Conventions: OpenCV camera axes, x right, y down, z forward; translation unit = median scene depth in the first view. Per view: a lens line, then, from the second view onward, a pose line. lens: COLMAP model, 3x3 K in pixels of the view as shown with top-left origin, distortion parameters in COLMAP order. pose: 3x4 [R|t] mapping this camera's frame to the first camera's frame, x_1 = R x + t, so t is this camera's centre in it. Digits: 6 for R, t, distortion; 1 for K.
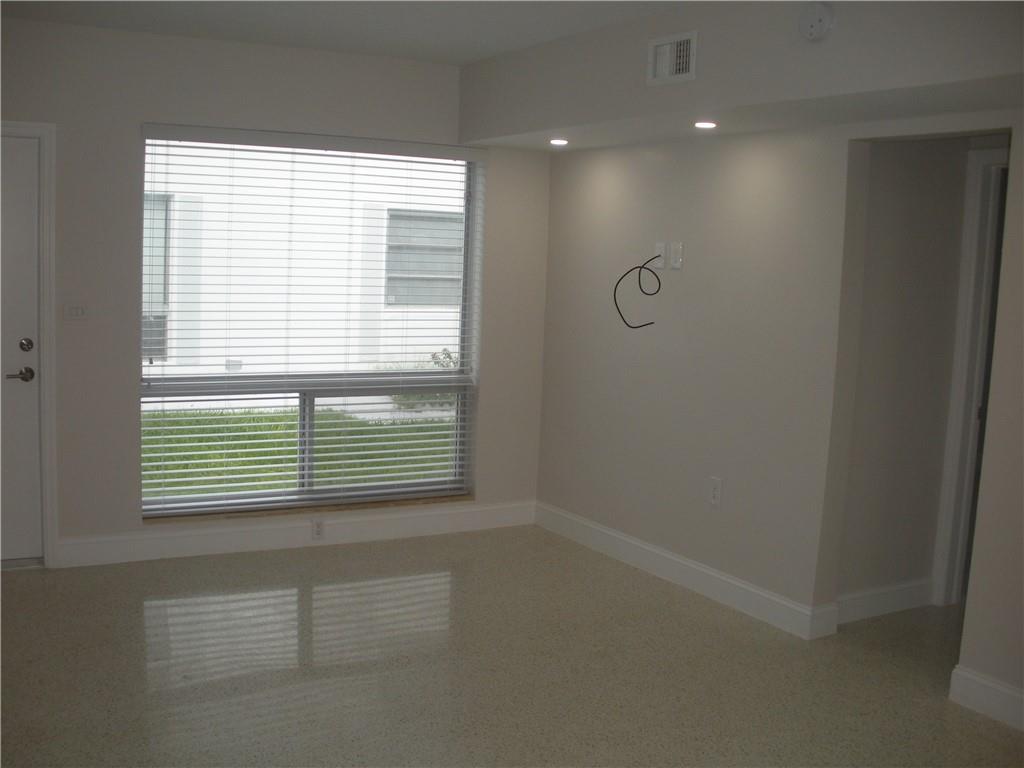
lens RADIAL K [[1082.2, 0, 476.6], [0, 1082.2, 397.8], [0, 0, 1]] dist [-0.320908, 0.388091]
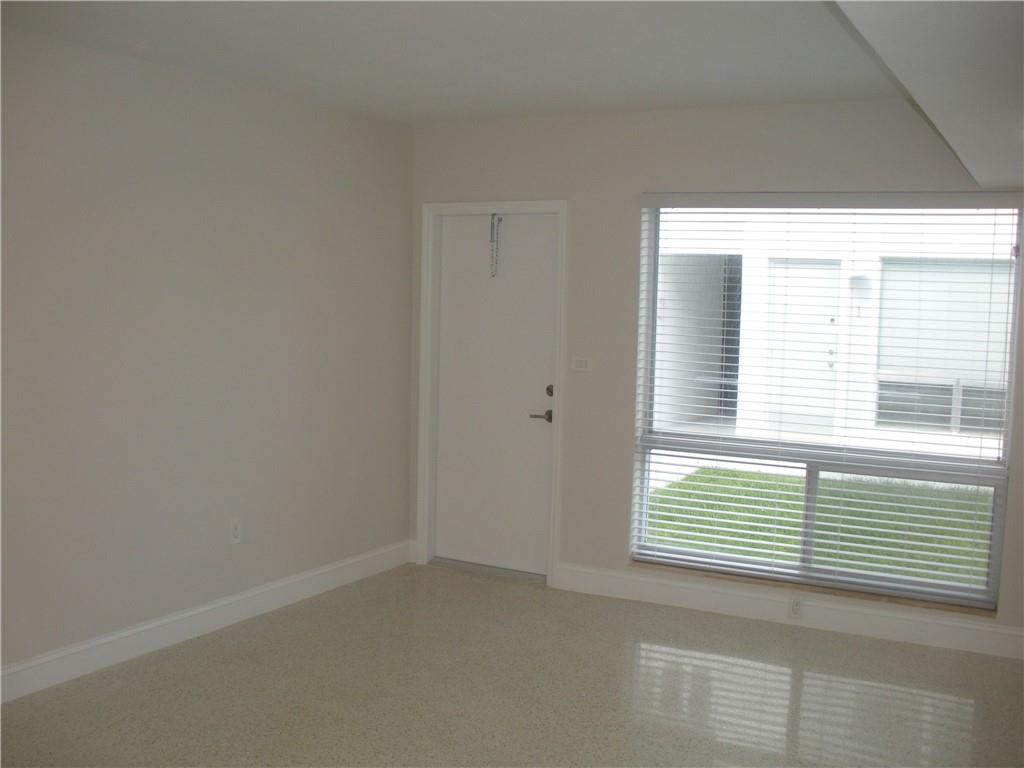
lens RADIAL K [[1082.2, 0, 476.6], [0, 1082.2, 397.8], [0, 0, 1]] dist [-0.320908, 0.388091]
pose [[0.514197, 0.052181, -0.856083, 0.481878], [-0.121349, 0.992533, -0.012389, -0.015622], [0.849044, 0.110255, 0.516690, 0.261509]]
